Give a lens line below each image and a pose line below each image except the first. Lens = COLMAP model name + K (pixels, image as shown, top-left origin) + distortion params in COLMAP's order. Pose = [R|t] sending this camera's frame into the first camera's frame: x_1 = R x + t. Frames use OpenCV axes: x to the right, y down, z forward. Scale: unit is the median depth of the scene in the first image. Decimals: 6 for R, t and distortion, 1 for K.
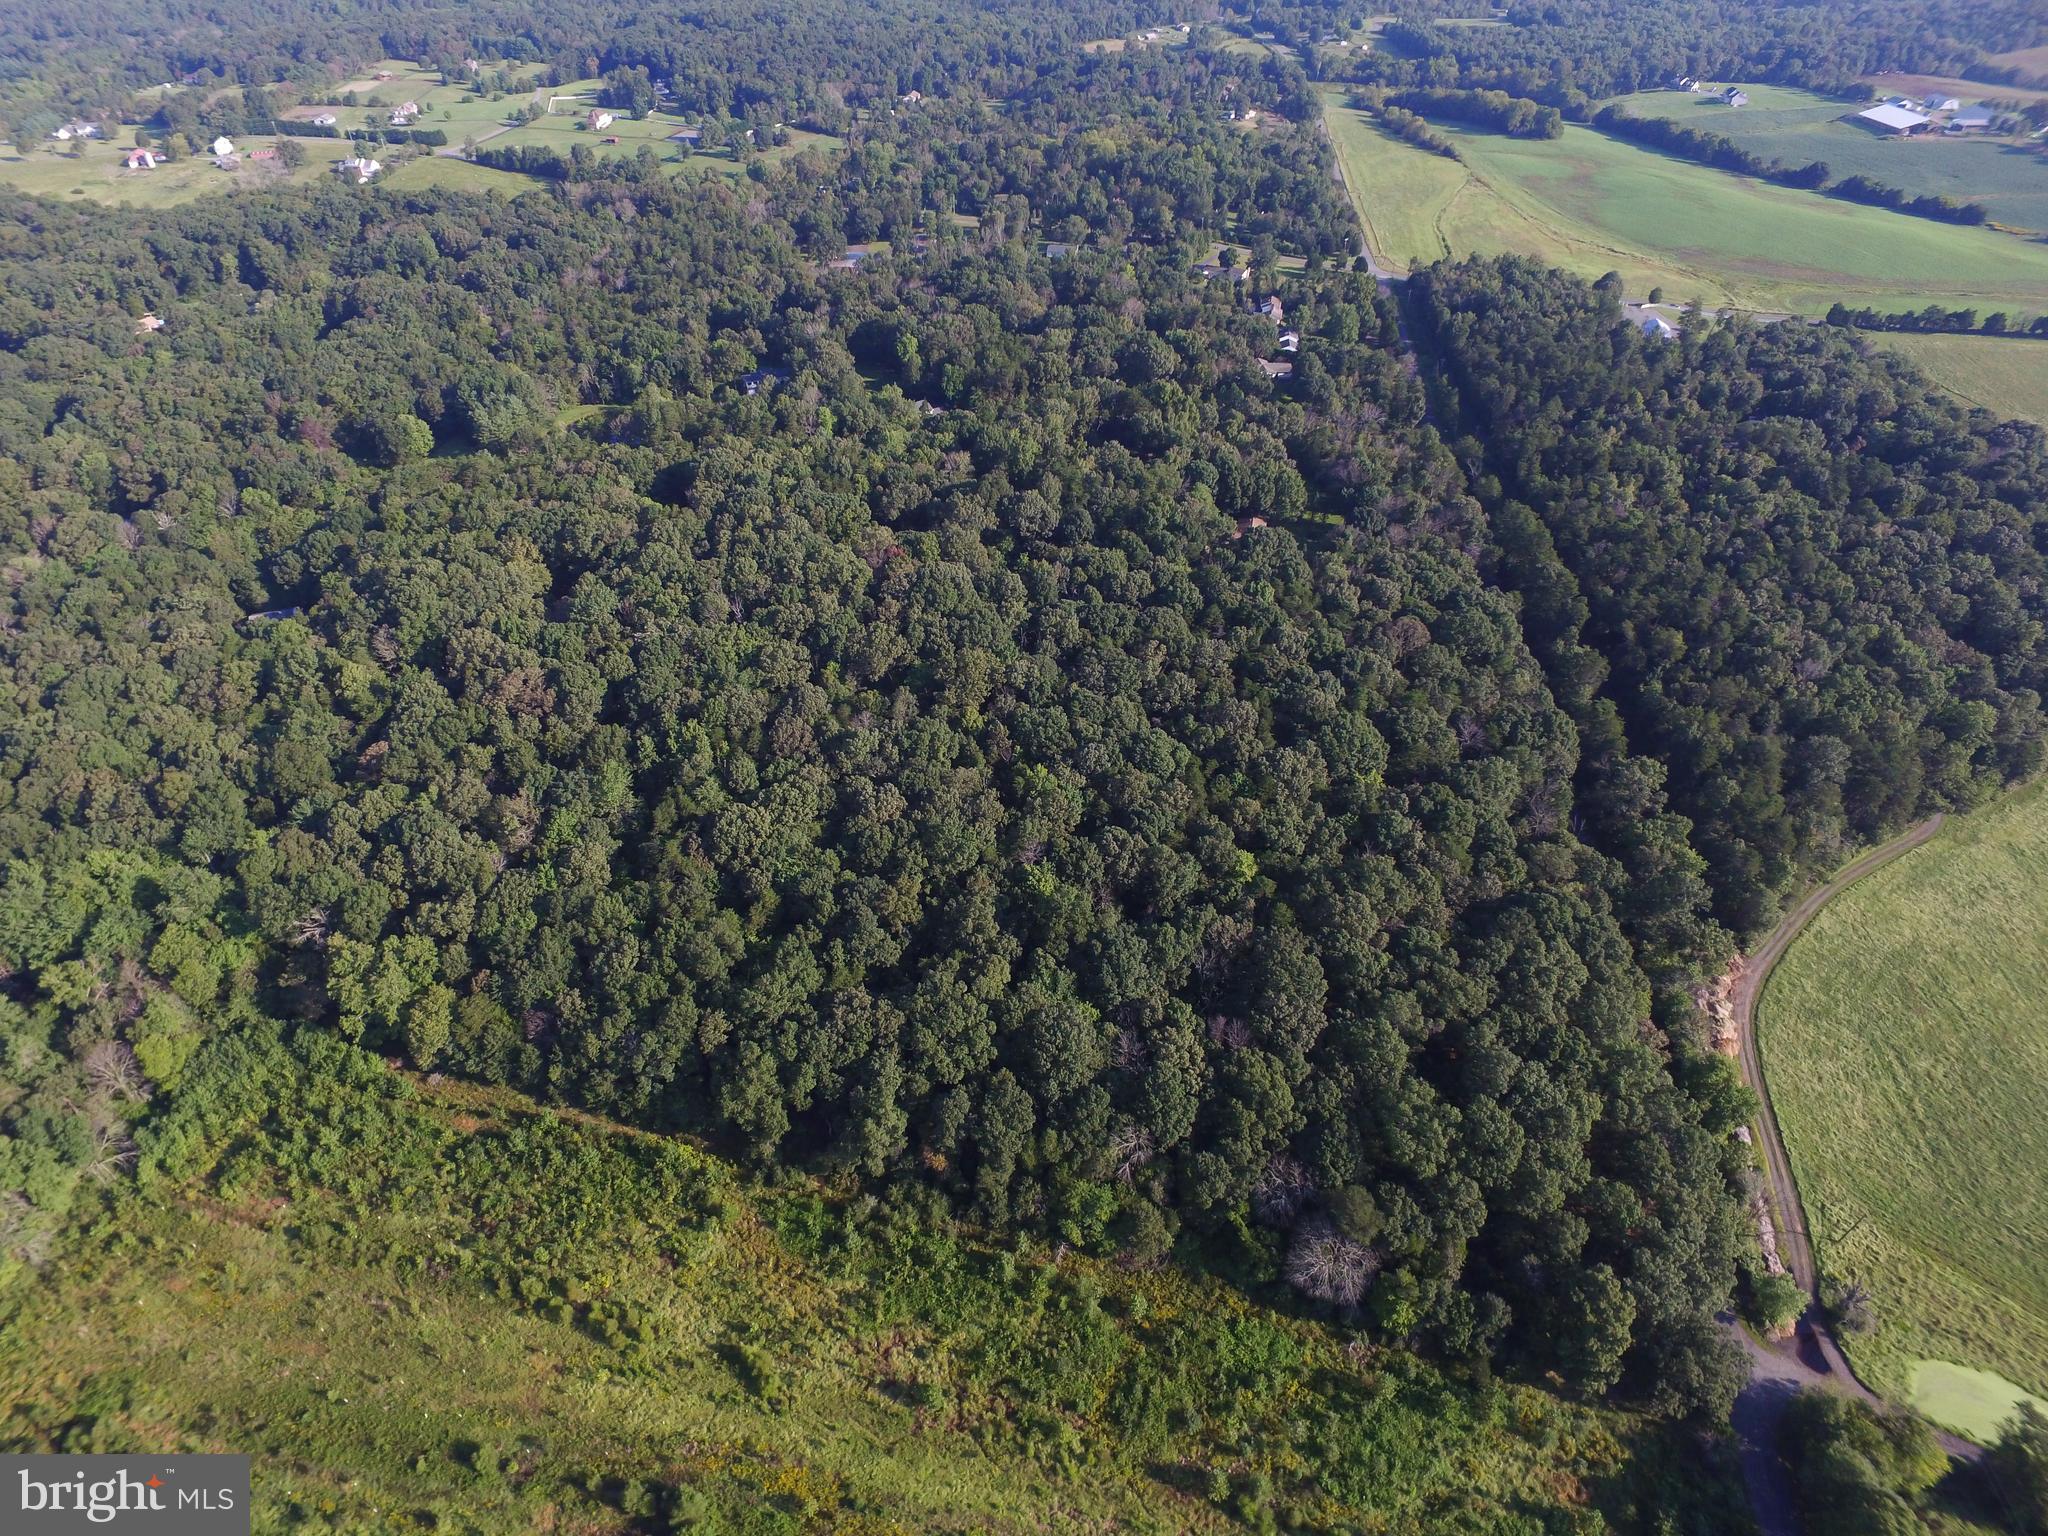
lens RADIAL K [[1171.2, 0, 842.8], [0, 1171.2, 768.2], [0, 0, 1]] dist [-0.027800, 0.023374]
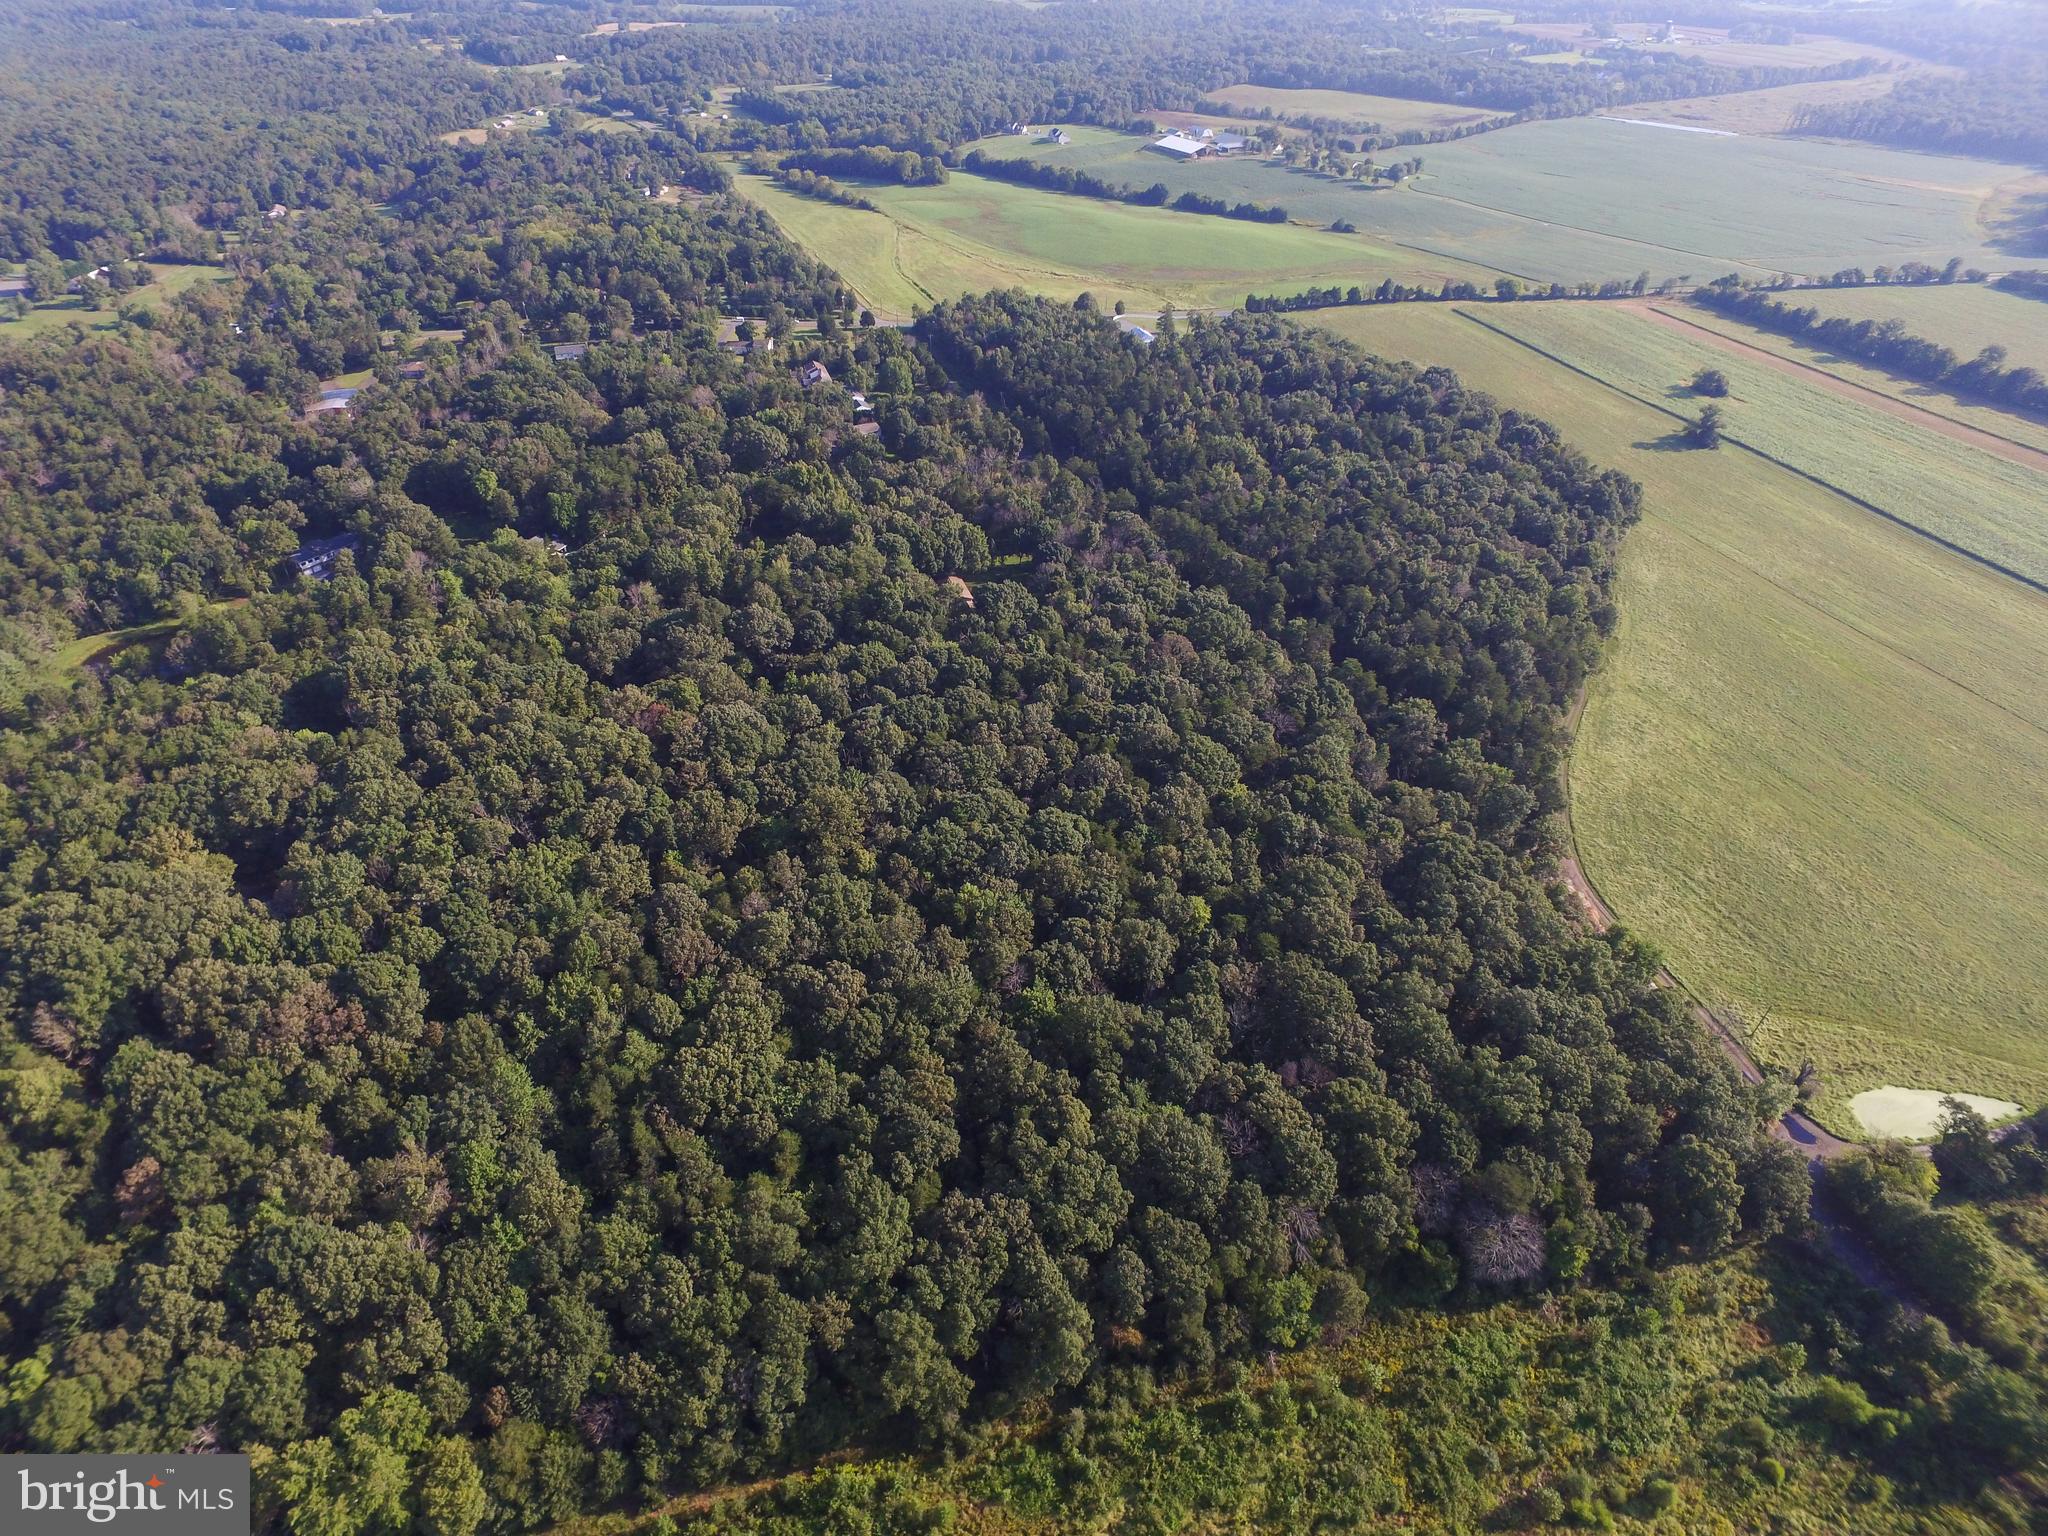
lens RADIAL K [[1225.7, 0, 841.5], [0, 1225.7, 790.1], [0, 0, 1]] dist [-0.029745, 0.024080]
pose [[0.858000, -0.304100, 0.413956, -0.262174], [0.326657, 0.944987, 0.017150, -0.107695], [-0.396398, 0.120507, 0.910135, 0.122634]]
